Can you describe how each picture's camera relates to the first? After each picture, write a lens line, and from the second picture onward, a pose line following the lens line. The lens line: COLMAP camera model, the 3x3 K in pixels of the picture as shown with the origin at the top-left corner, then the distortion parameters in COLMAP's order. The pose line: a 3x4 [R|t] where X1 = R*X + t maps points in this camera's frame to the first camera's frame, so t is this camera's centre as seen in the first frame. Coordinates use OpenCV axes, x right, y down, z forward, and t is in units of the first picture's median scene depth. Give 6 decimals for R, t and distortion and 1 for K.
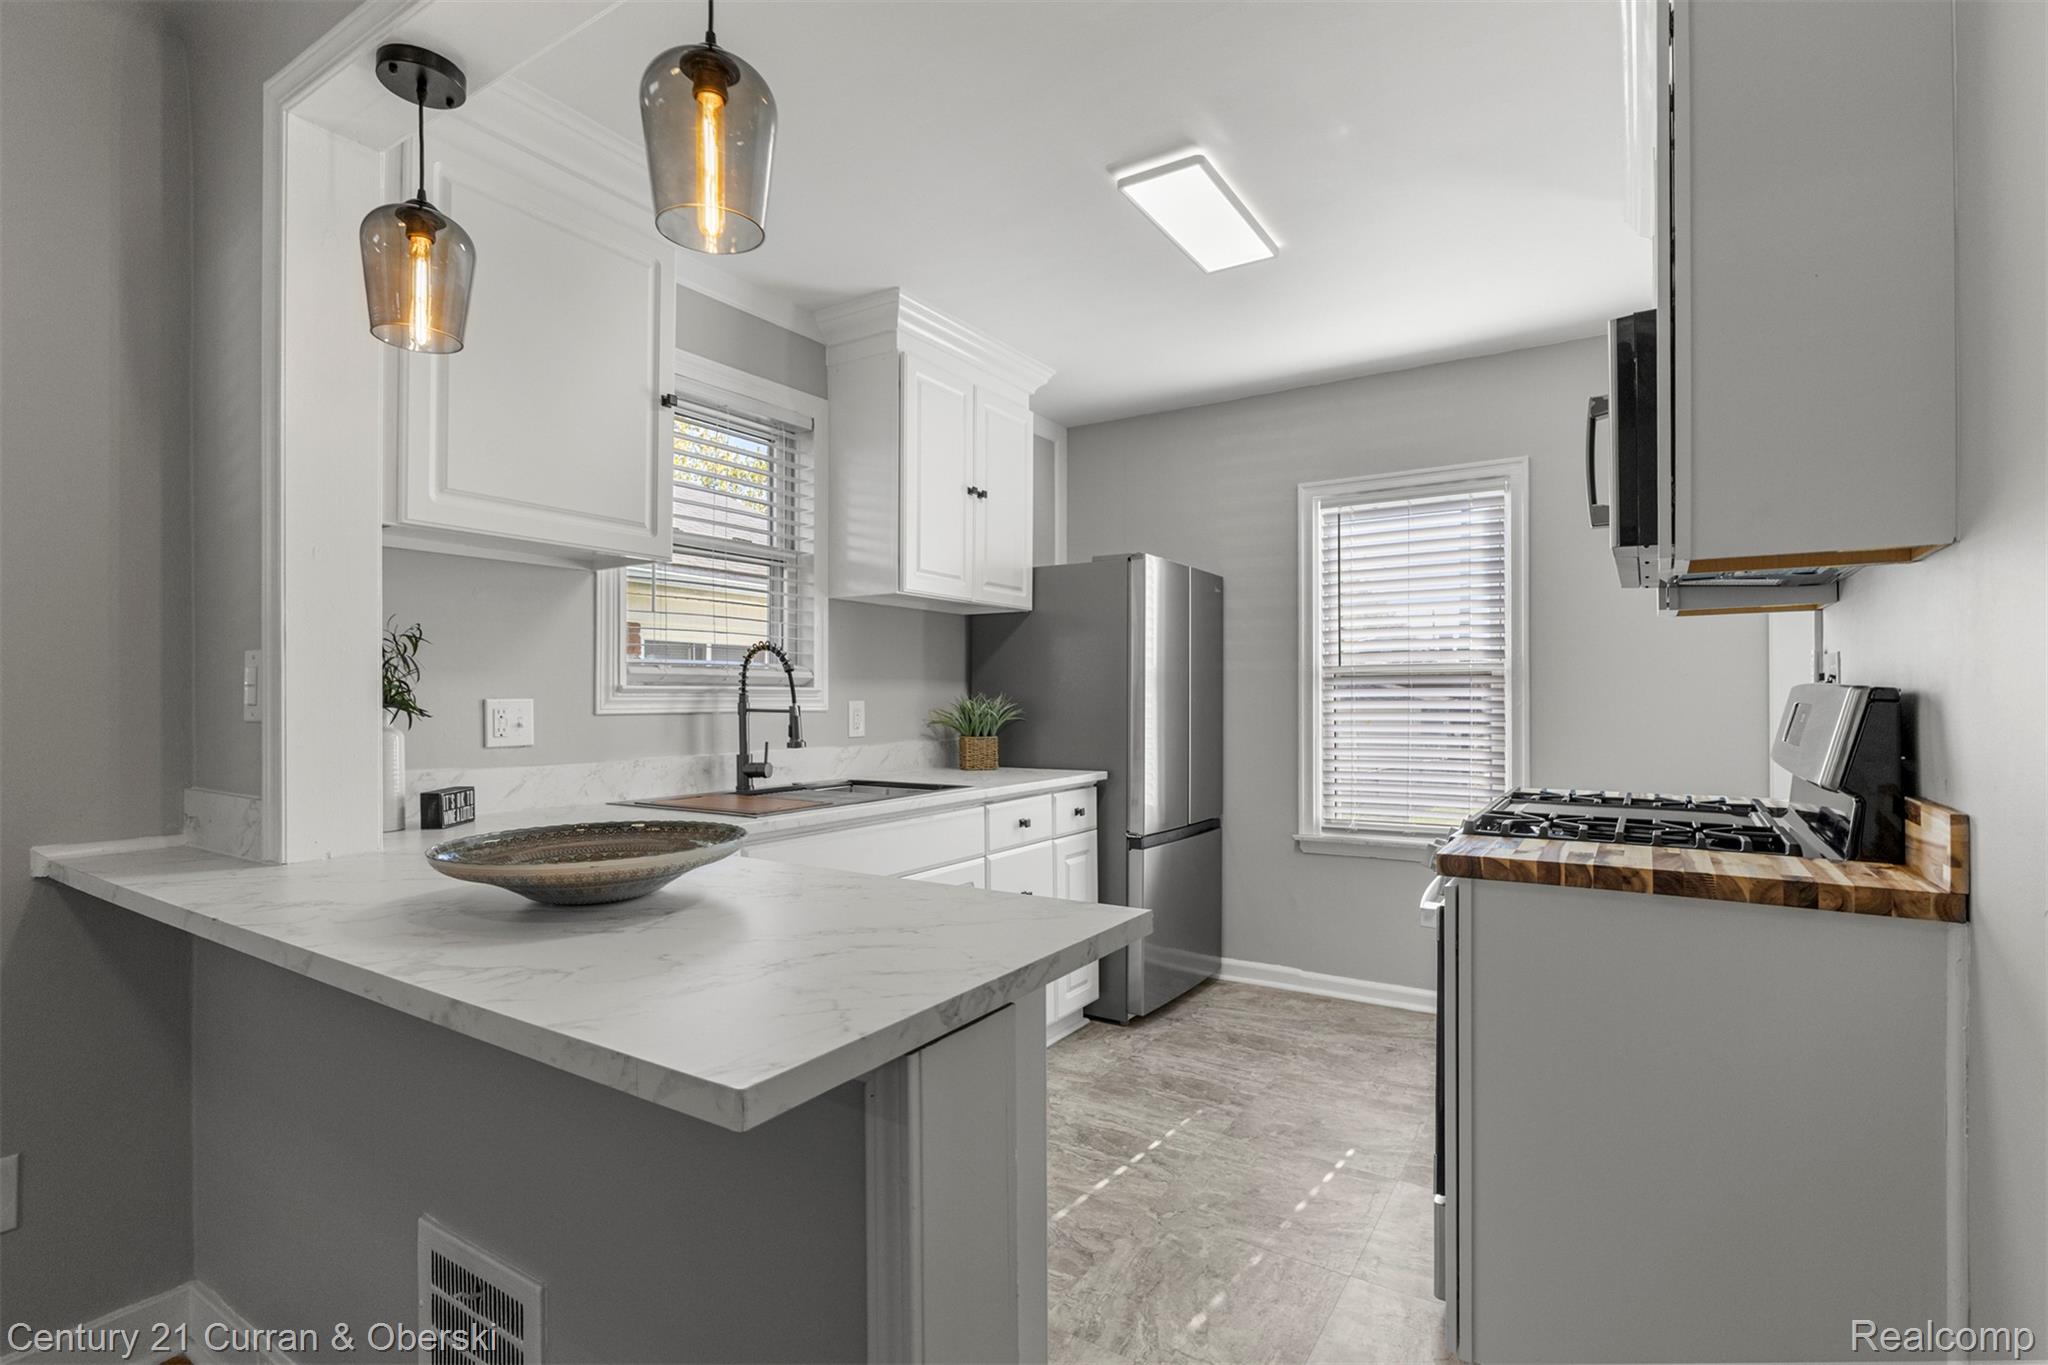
lens RADIAL K [[970.4, 0, 1032.2], [0, 970.4, 691.2], [0, 0, 1]] dist [0.002920, -0.001446]
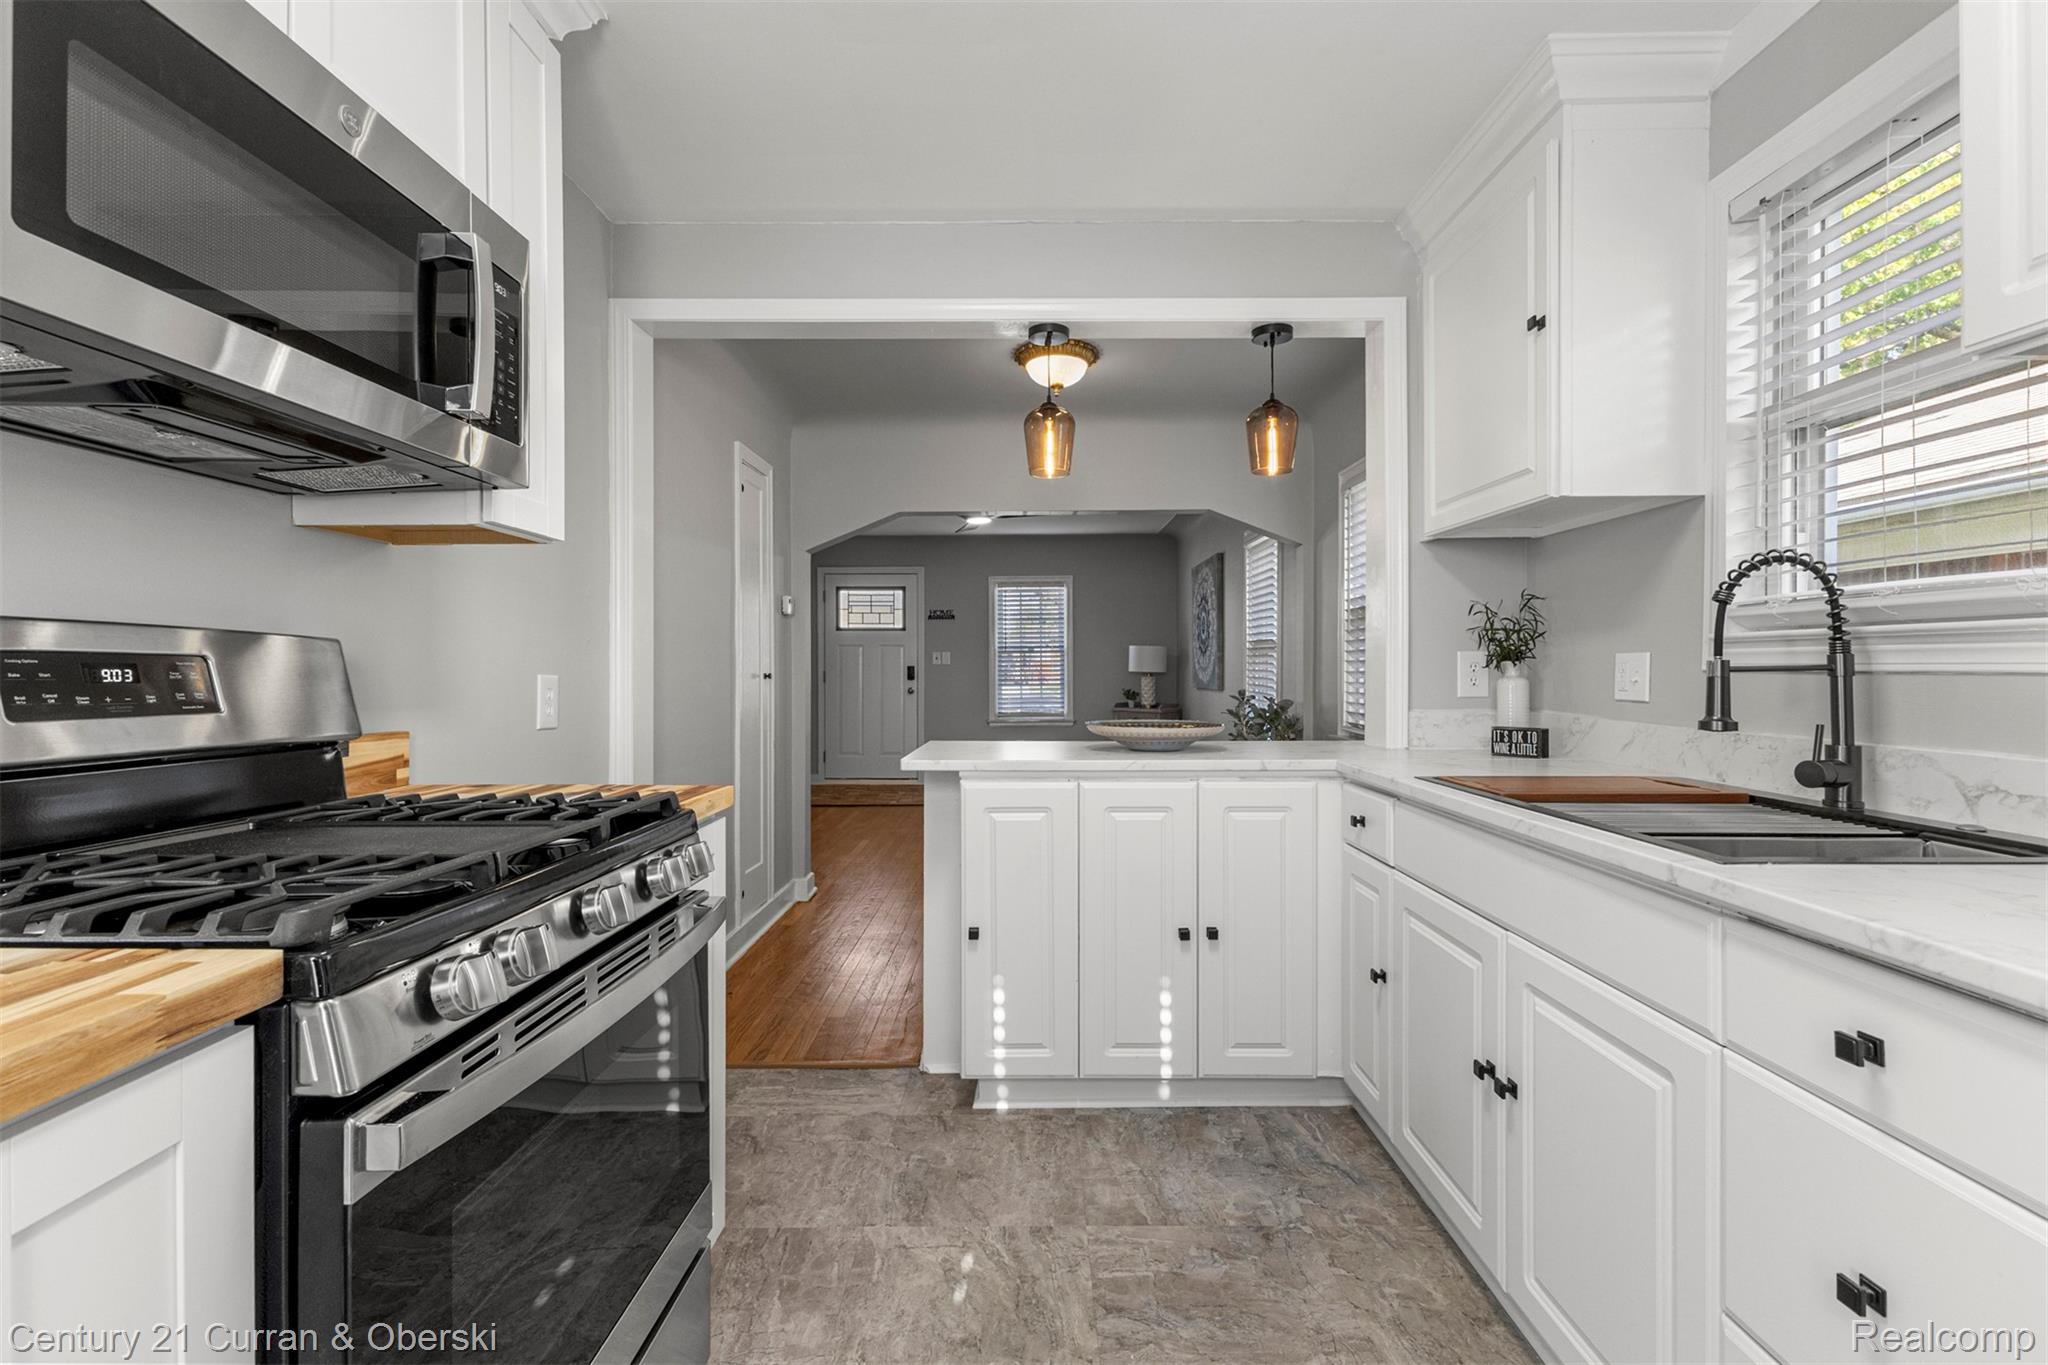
lens RADIAL K [[889.7, 0, 1028.8], [0, 889.7, 672.1], [0, 0, 1]] dist [0.016369, -0.003764]
pose [[-0.844243, 0.009389, -0.535879, 0.359766], [0.011089, 0.999939, 0.000049, 0.015617], [0.535846, -0.005901, -0.844295, 1.099071]]
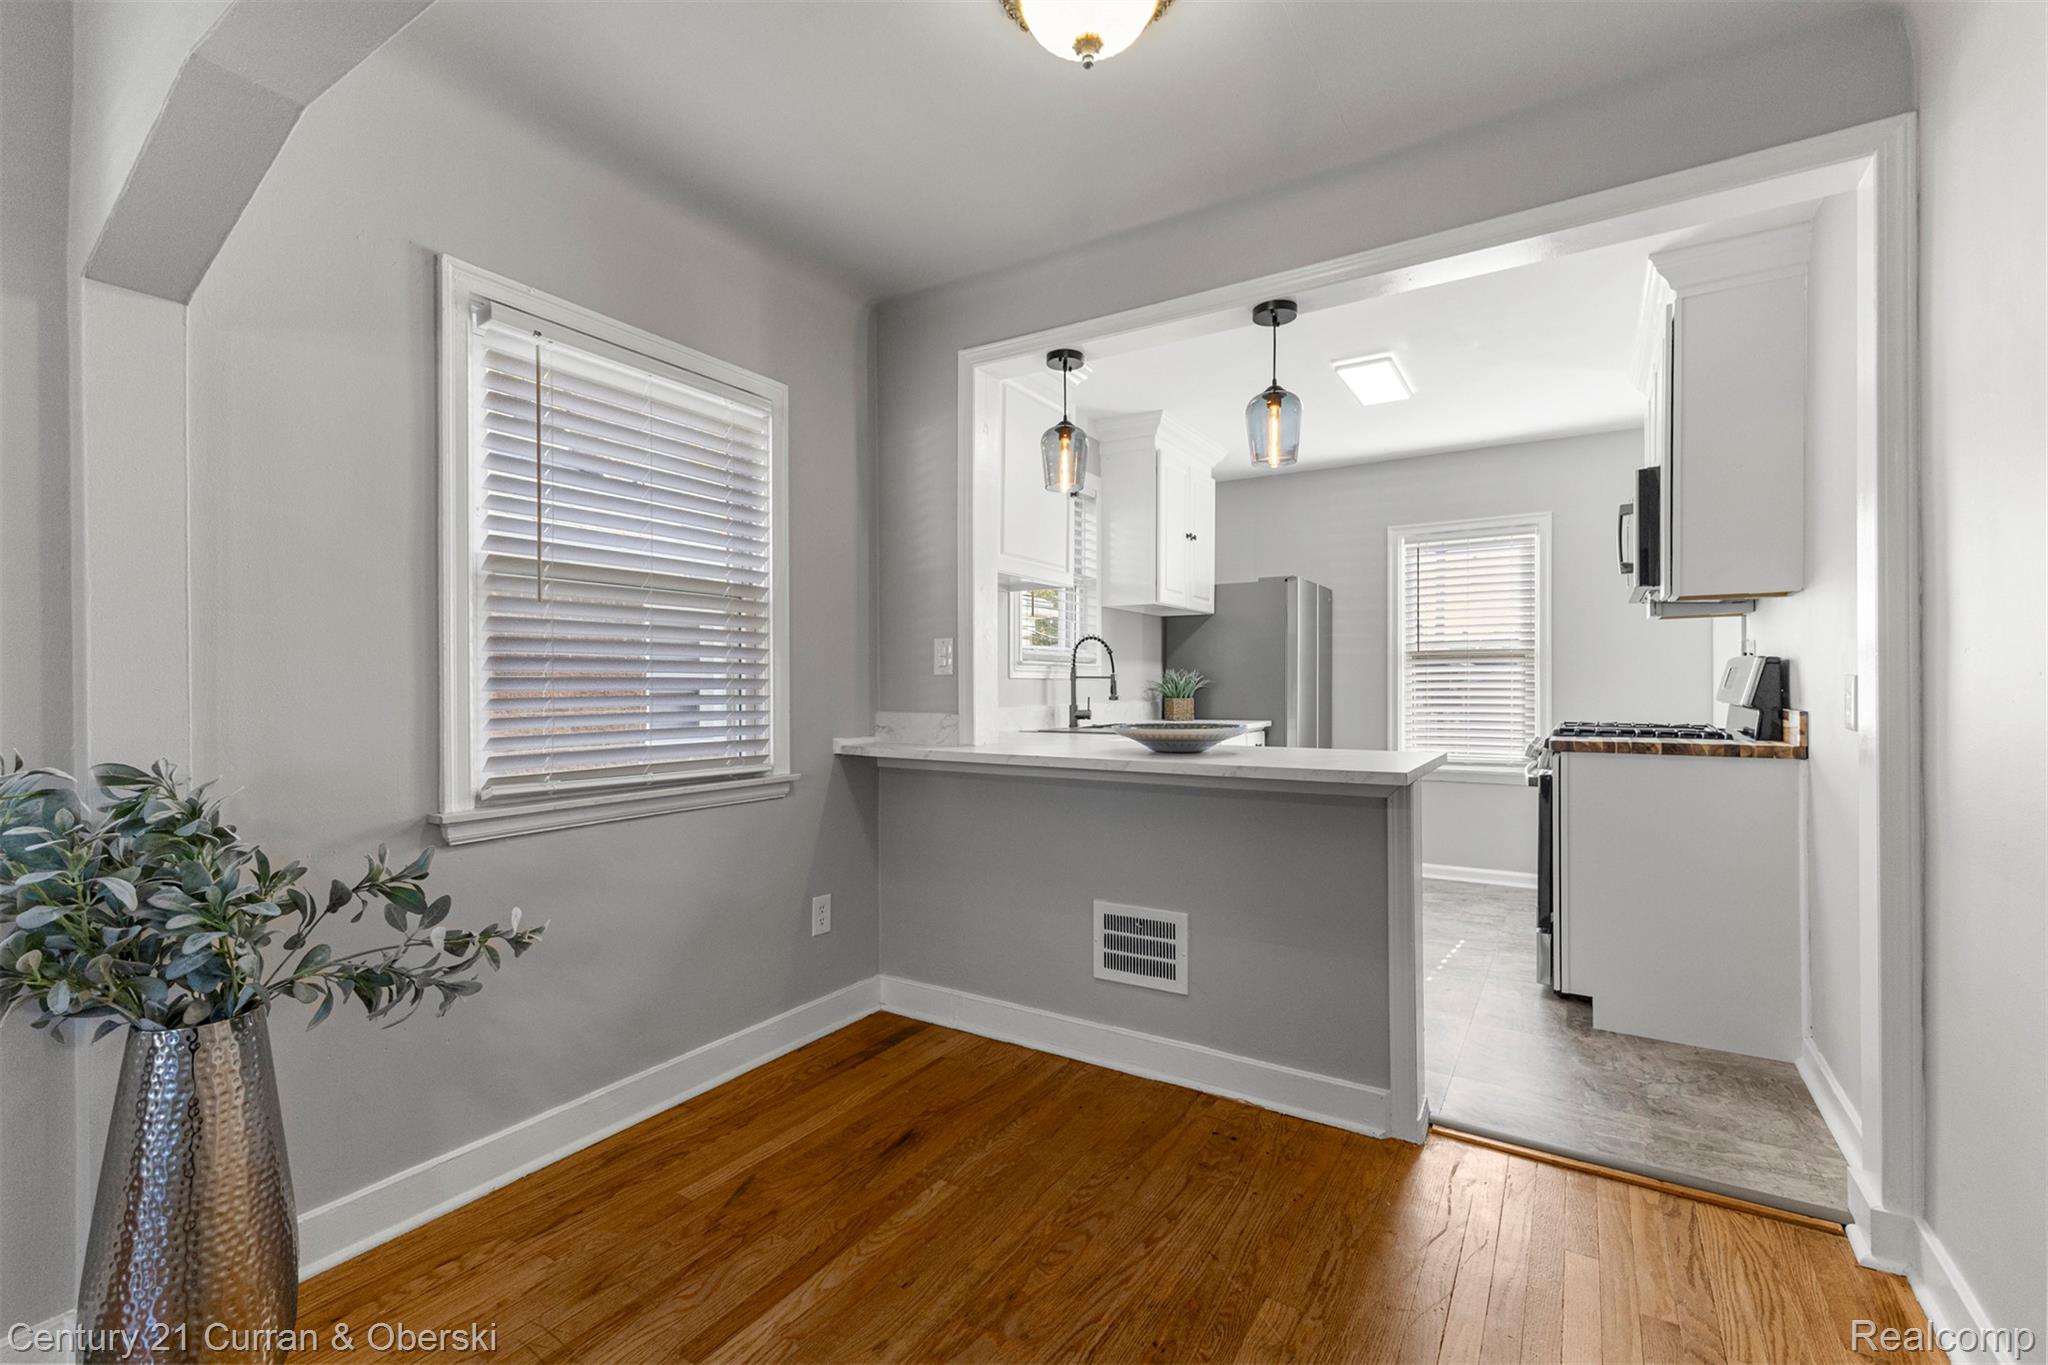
lens RADIAL K [[889.7, 0, 1035.3], [0, 889.7, 685.2], [0, 0, 1]] dist [0.016369, -0.003764]
pose [[0.999964, -0.000152, 0.008521, -0.342810], [0.000099, 0.999981, 0.006222, 0.021390], [-0.008522, -0.006221, 0.999944, -0.433146]]
